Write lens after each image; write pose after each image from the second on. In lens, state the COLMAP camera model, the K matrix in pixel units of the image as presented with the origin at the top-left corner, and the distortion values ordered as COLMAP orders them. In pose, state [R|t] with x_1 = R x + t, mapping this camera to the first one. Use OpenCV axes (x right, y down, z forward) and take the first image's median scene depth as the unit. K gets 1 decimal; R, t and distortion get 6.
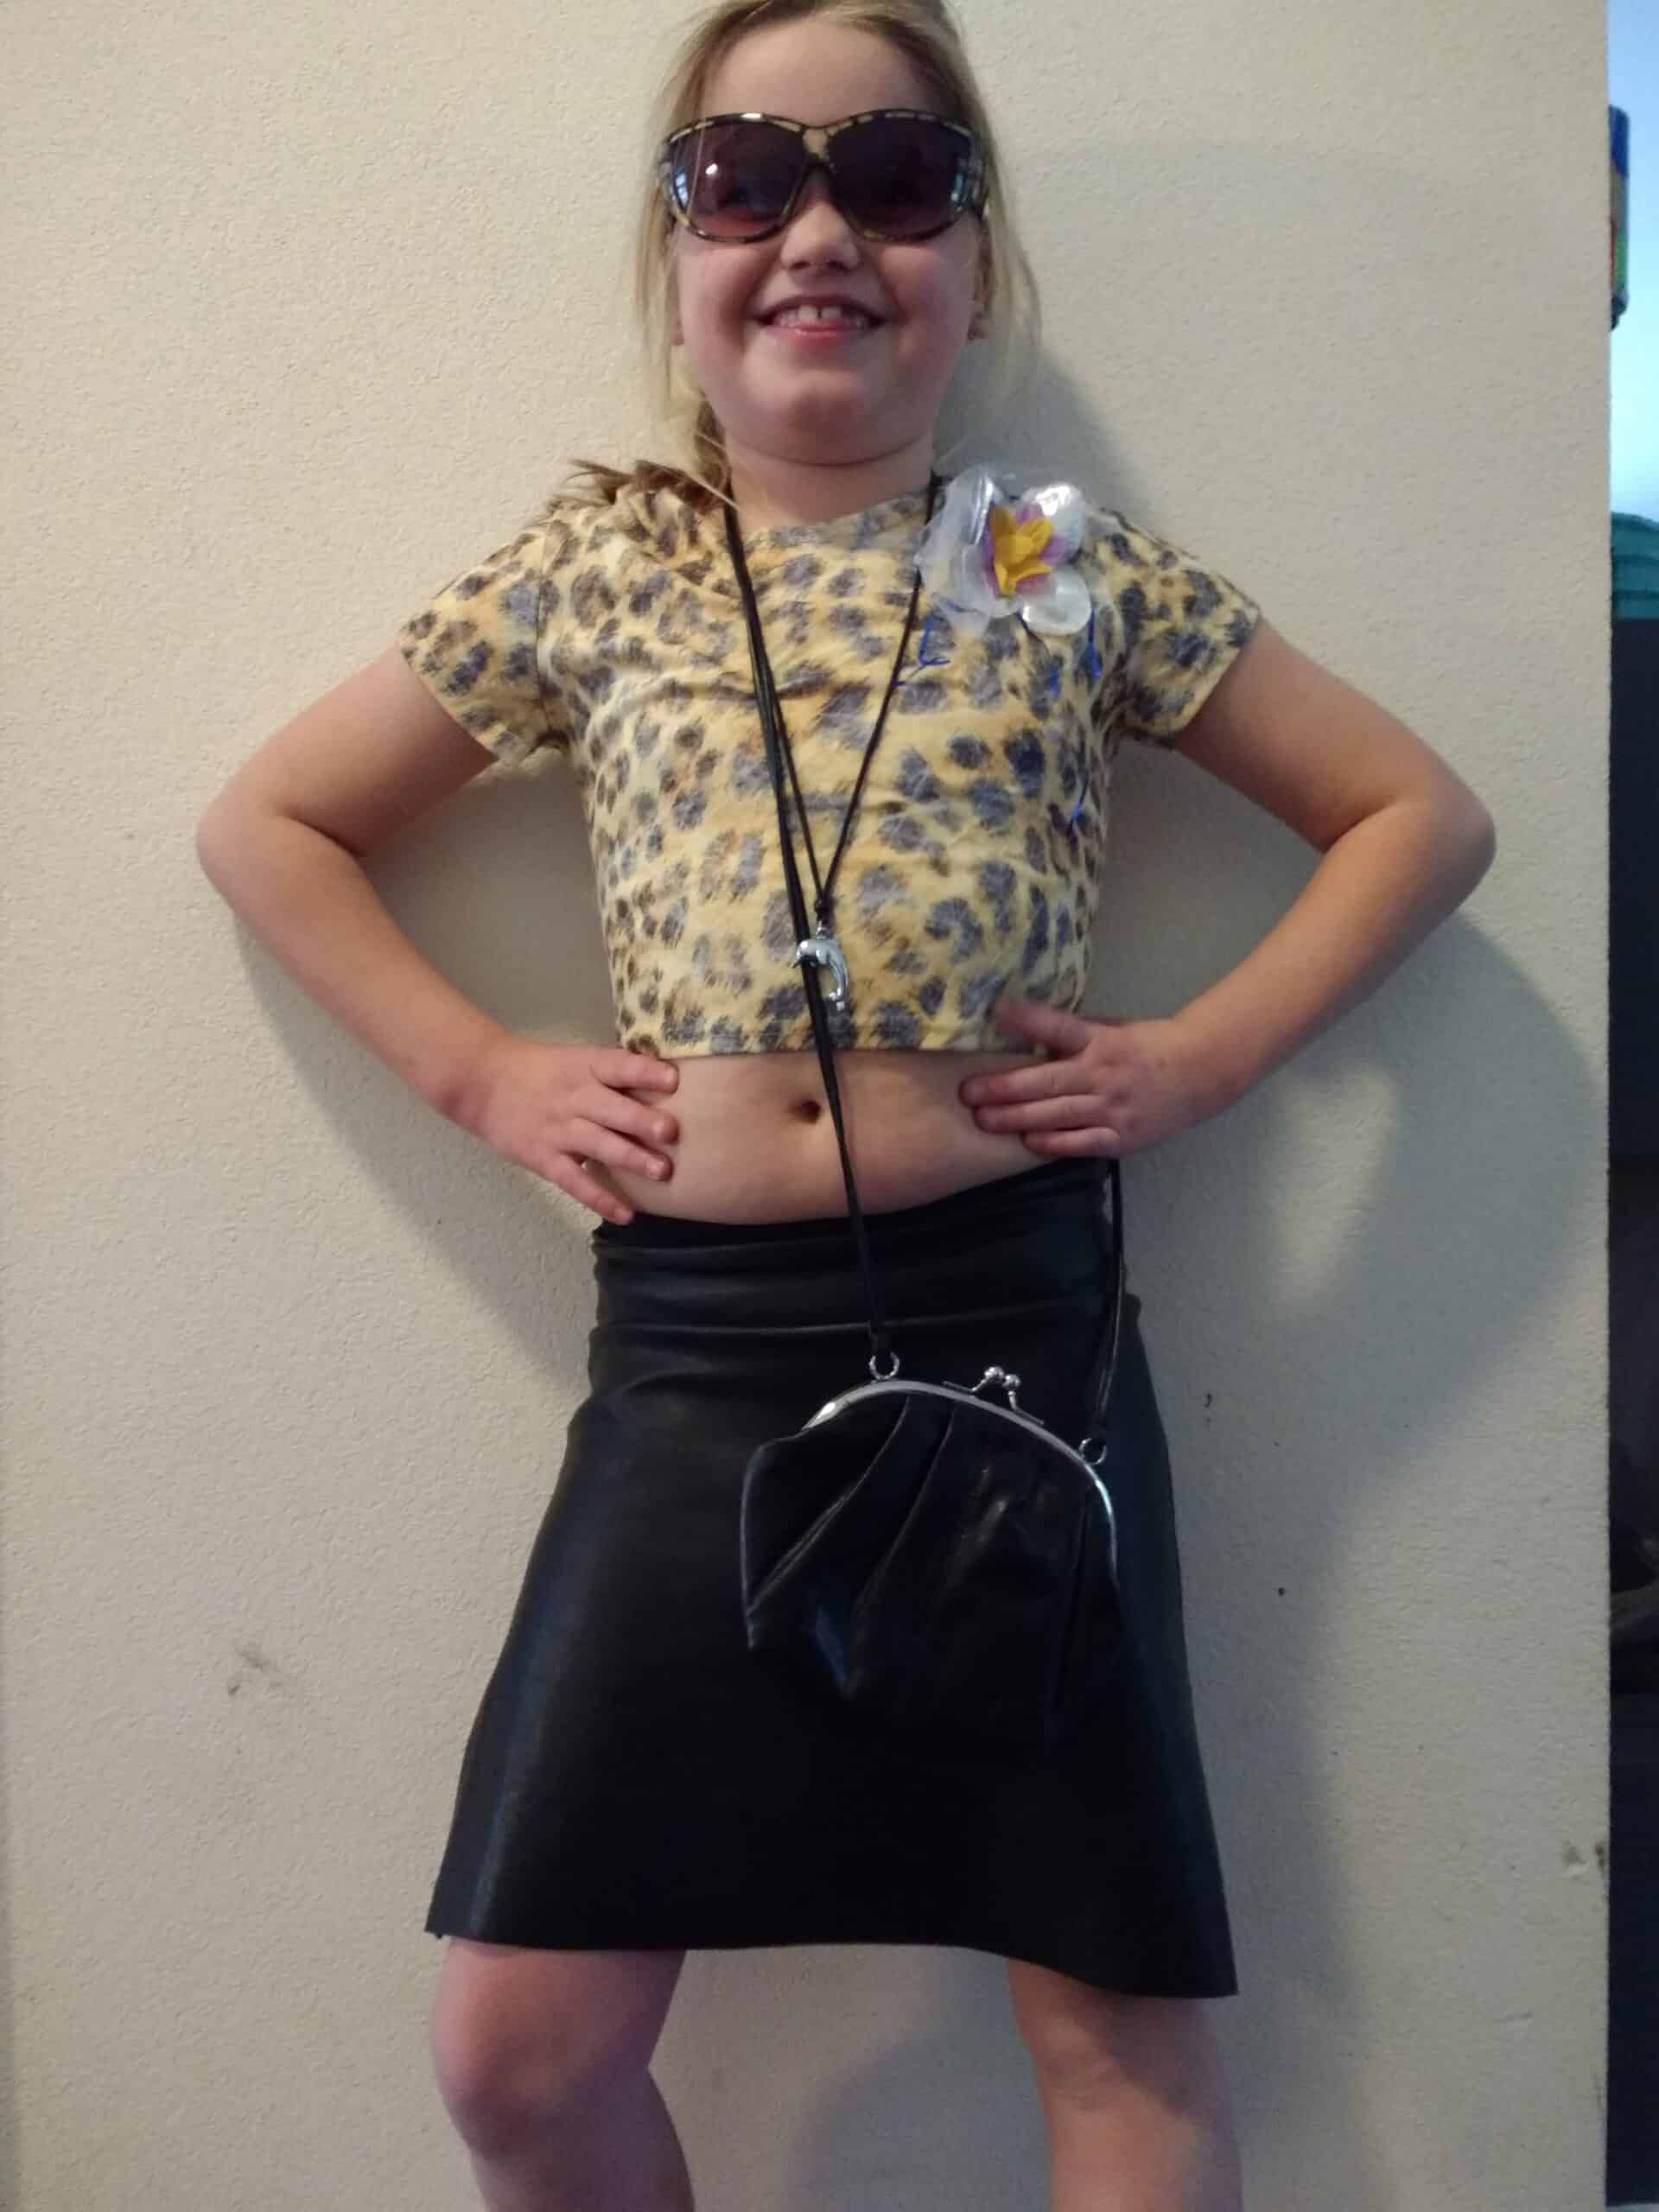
lens RADIAL K [[1900.5, 0, 836.6], [0, 1900.5, 1101.7], [0, 0, 1]] dist [0.075584, -0.103314]
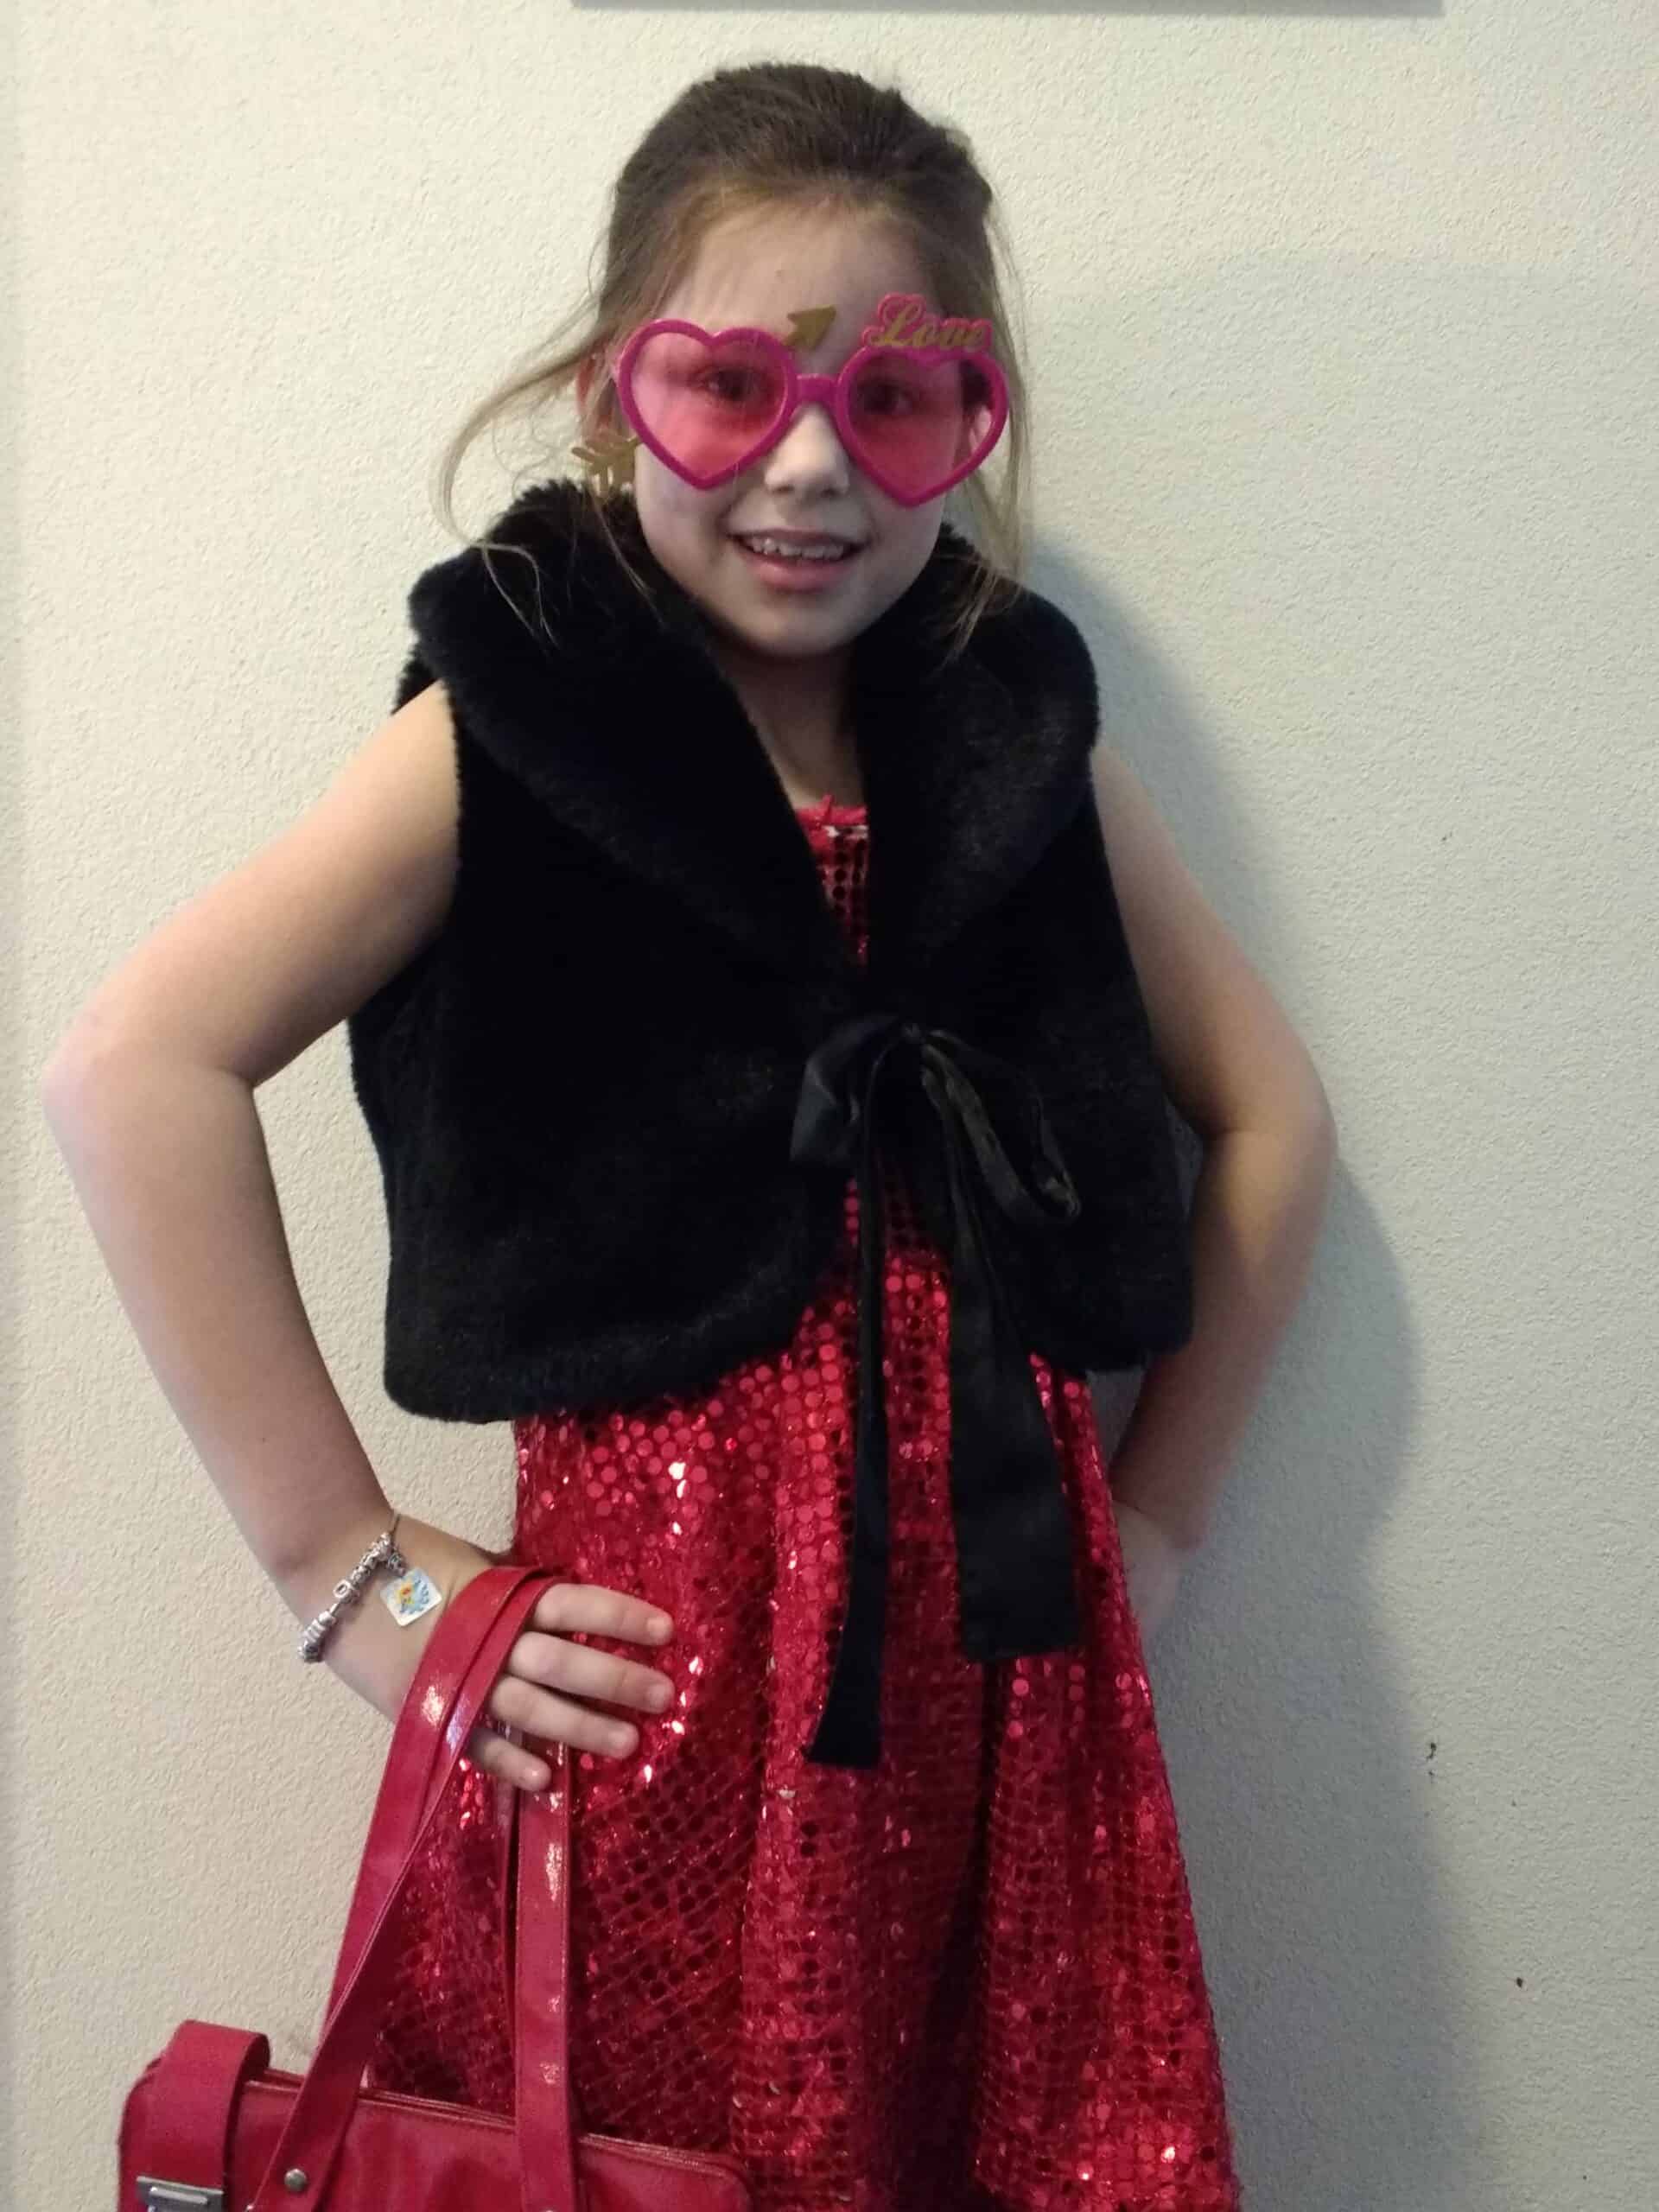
lens RADIAL K [[1900.5, 0, 829.0], [0, 1900.5, 1091.8], [0, 0, 1]] dist [0.075584, -0.103314]
pose [[0.997300, -0.003553, -0.073353, -0.009946], [-0.006956, 0.989767, -0.142523, -0.012368], [0.073109, 0.142648, 0.987070, 0.181155]]
